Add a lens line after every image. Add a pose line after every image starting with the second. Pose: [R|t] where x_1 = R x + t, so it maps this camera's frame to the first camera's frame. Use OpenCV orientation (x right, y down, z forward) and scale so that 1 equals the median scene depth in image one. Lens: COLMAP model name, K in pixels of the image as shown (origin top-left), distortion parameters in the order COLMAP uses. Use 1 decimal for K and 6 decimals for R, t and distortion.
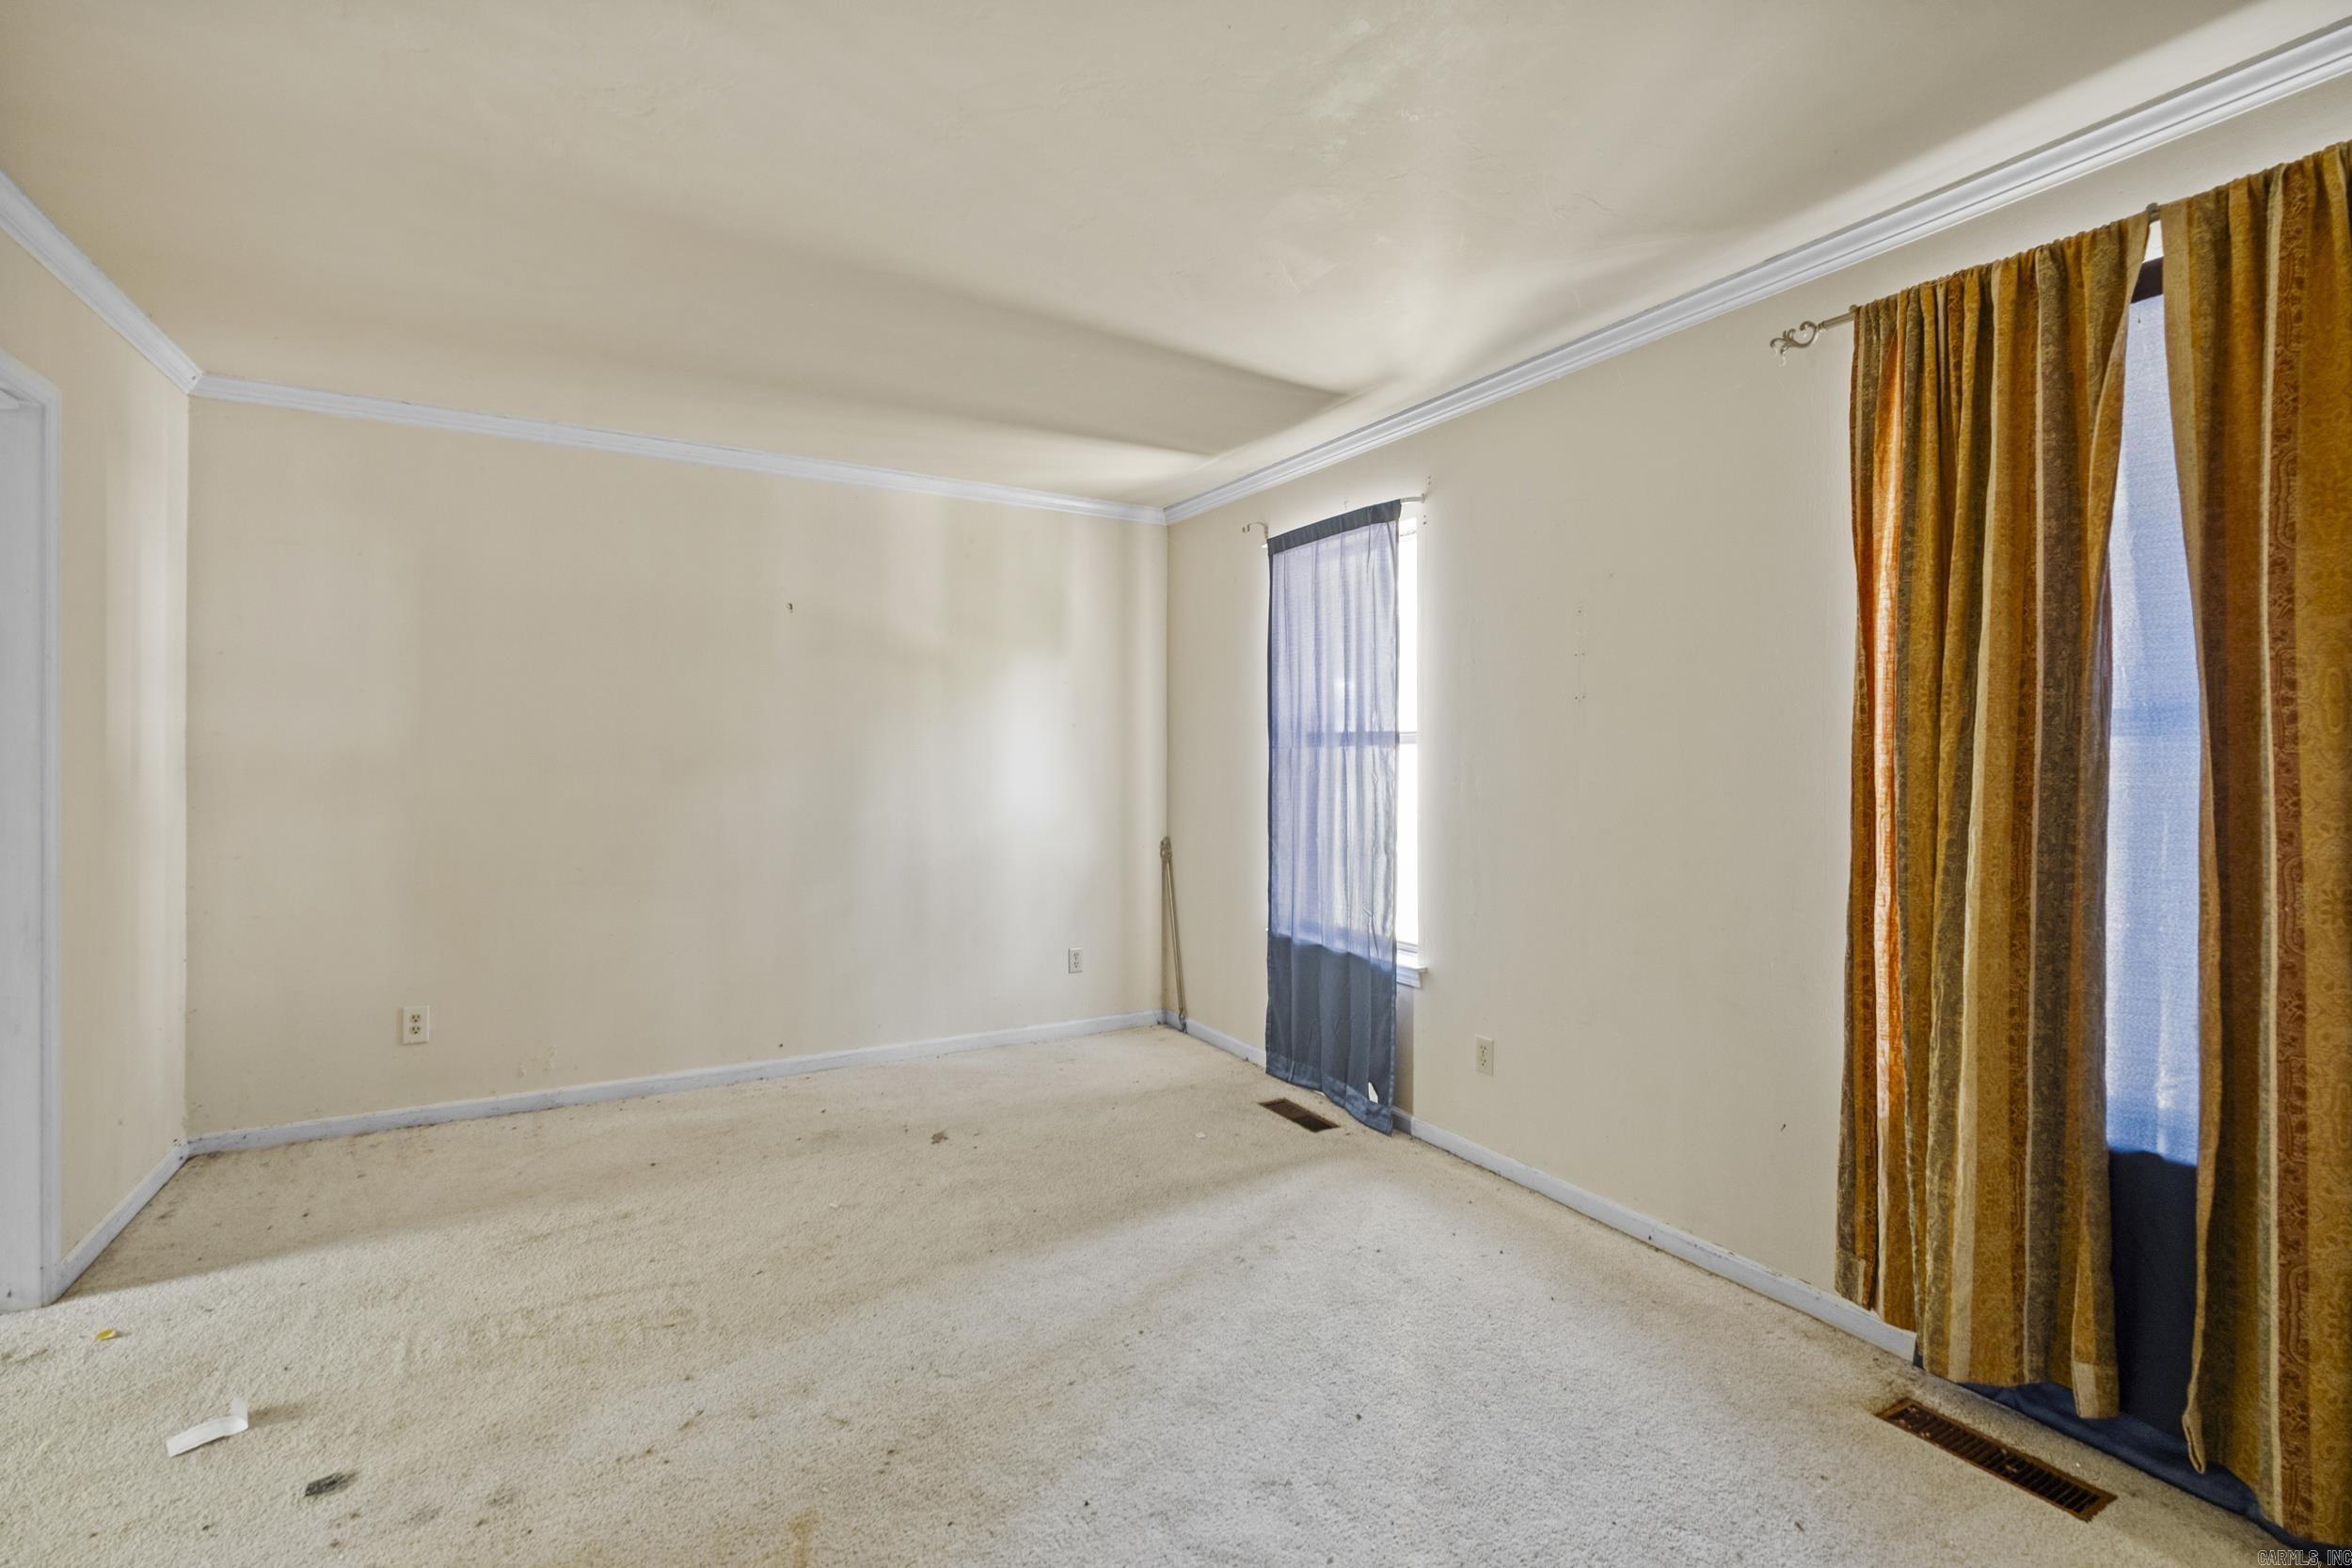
lens RADIAL K [[1046.4, 0, 1188.1], [0, 1046.4, 740.9], [0, 0, 1]] dist [-0.003767, -0.001322]
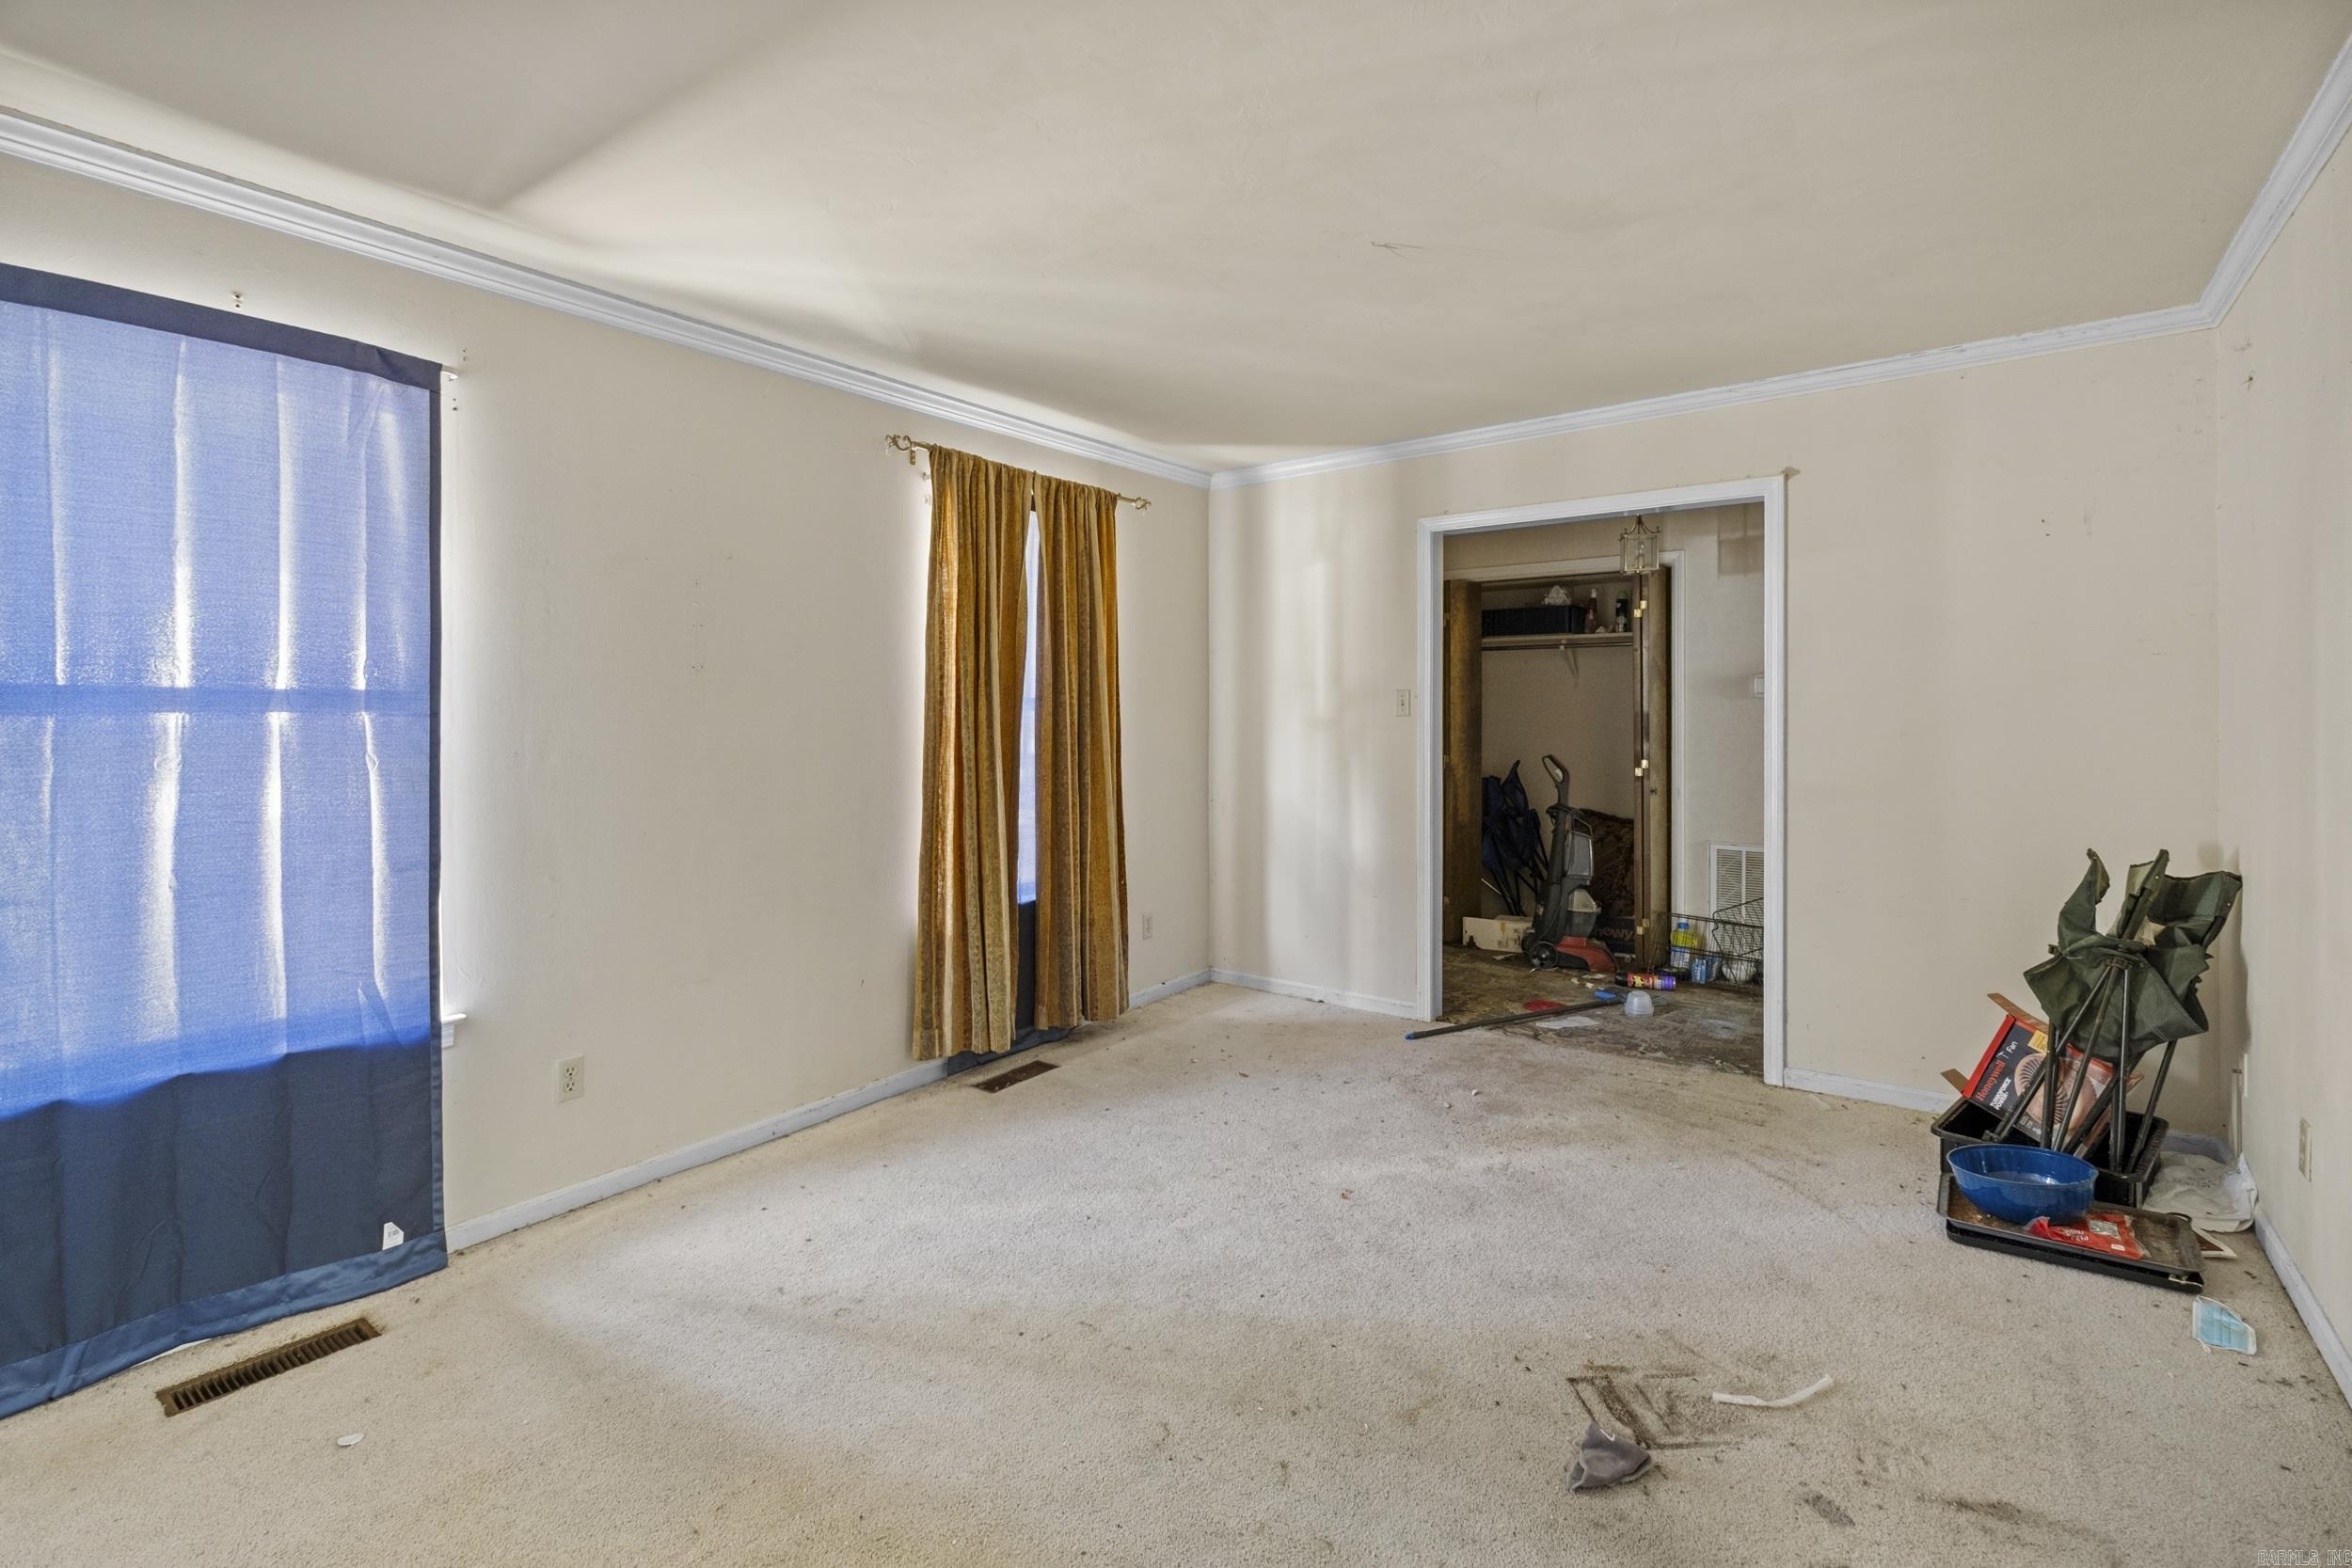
lens RADIAL K [[1046.4, 0, 1164.0], [0, 1046.4, 716.2], [0, 0, 1]] dist [-0.003767, -0.001322]
pose [[-0.373651, 0.003040, 0.927564, -0.861116], [-0.003588, 0.999982, -0.004722, 0.011377], [-0.927562, -0.005093, -0.373633, 1.096684]]
